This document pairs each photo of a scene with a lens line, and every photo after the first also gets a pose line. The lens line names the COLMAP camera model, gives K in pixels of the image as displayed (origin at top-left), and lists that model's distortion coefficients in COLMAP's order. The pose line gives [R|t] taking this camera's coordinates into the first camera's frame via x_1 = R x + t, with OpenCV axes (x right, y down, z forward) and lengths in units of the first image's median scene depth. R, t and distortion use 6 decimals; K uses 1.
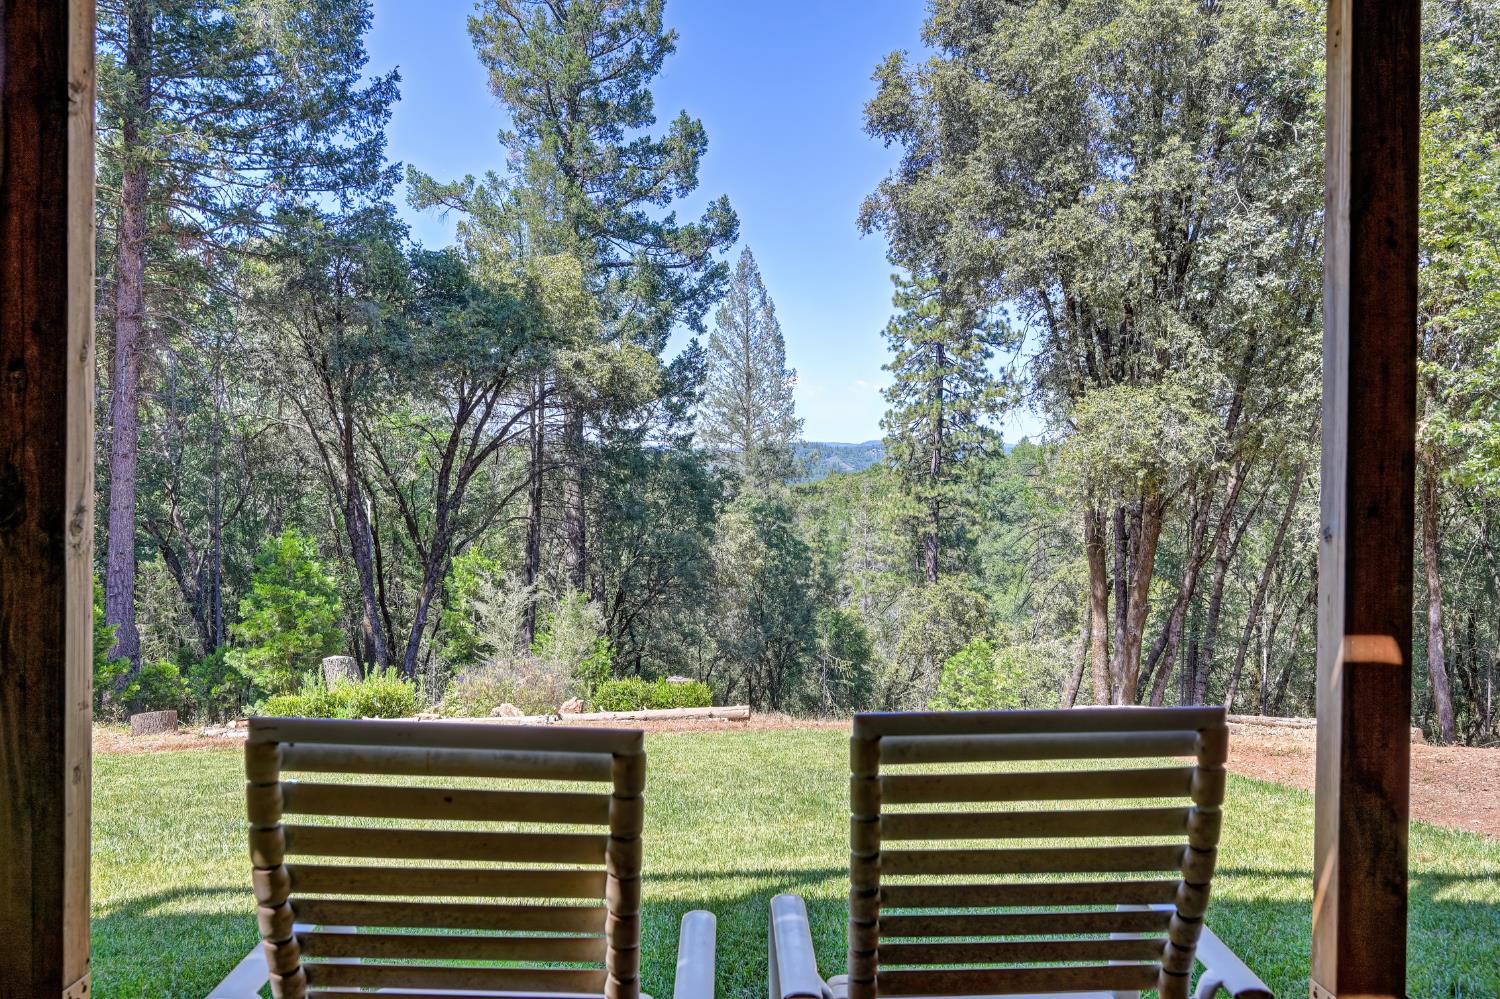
lens RADIAL K [[1112.0, 0, 746.5], [0, 1112.0, 466.8], [0, 0, 1]] dist [0.000814, 0.001887]
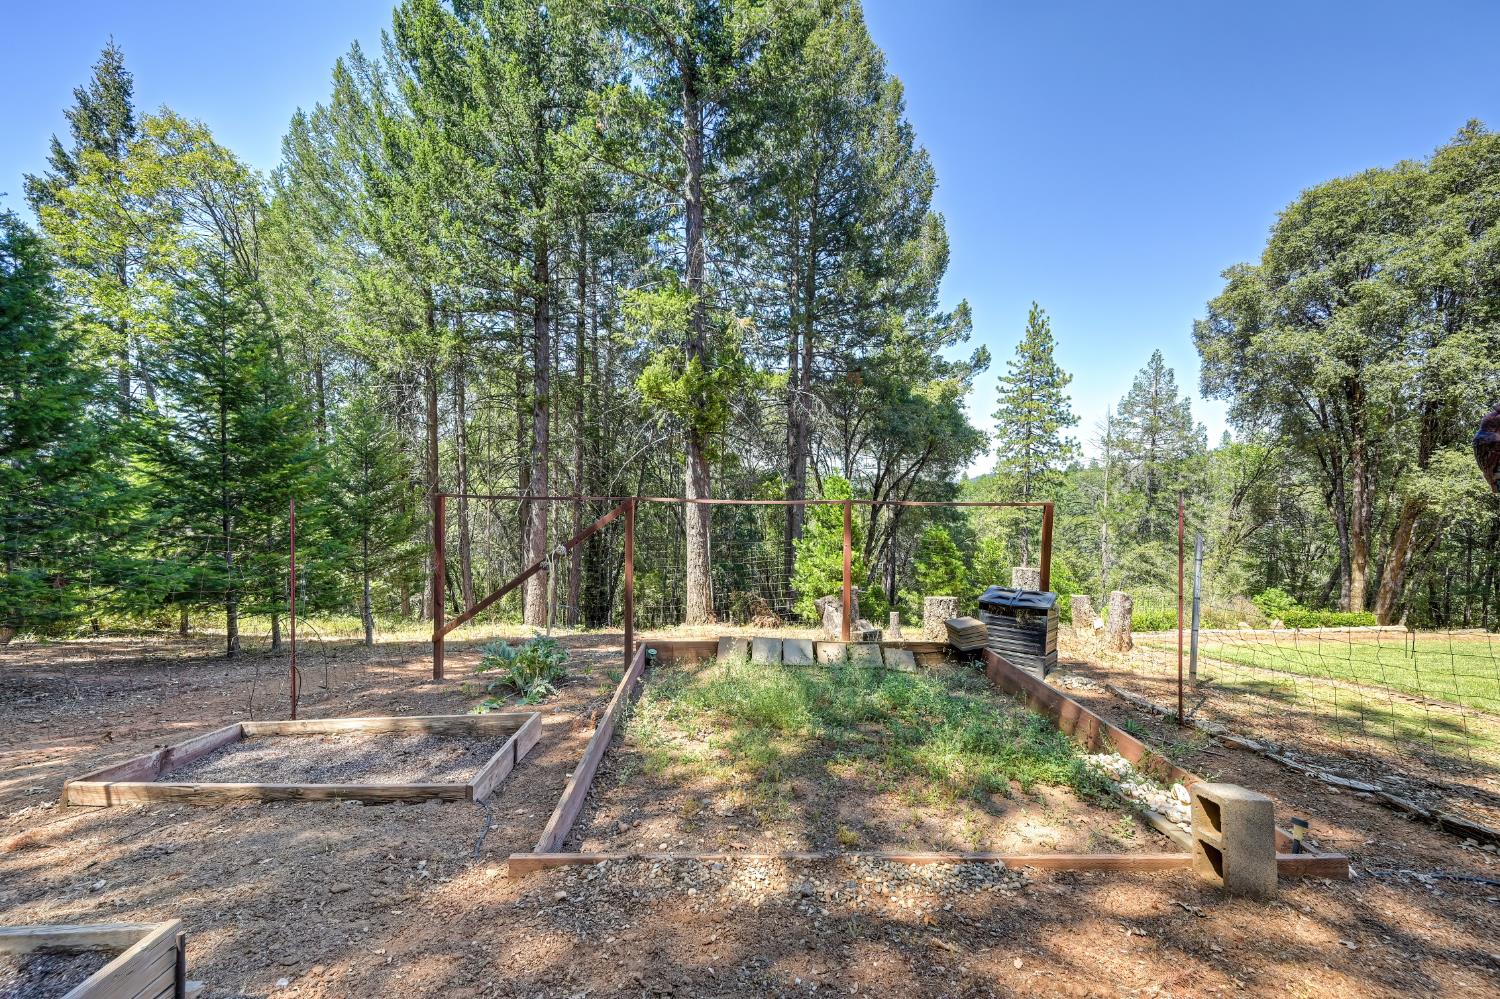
lens RADIAL K [[593.8, 0, 747.9], [0, 593.8, 494.7], [0, 0, 1]] dist [0.000168, -0.000088]
pose [[0.997399, 0.001323, -0.072061, -0.352759], [-0.000709, 0.999963, 0.008542, -0.002252], [0.072070, -0.008469, 0.997364, -0.015884]]
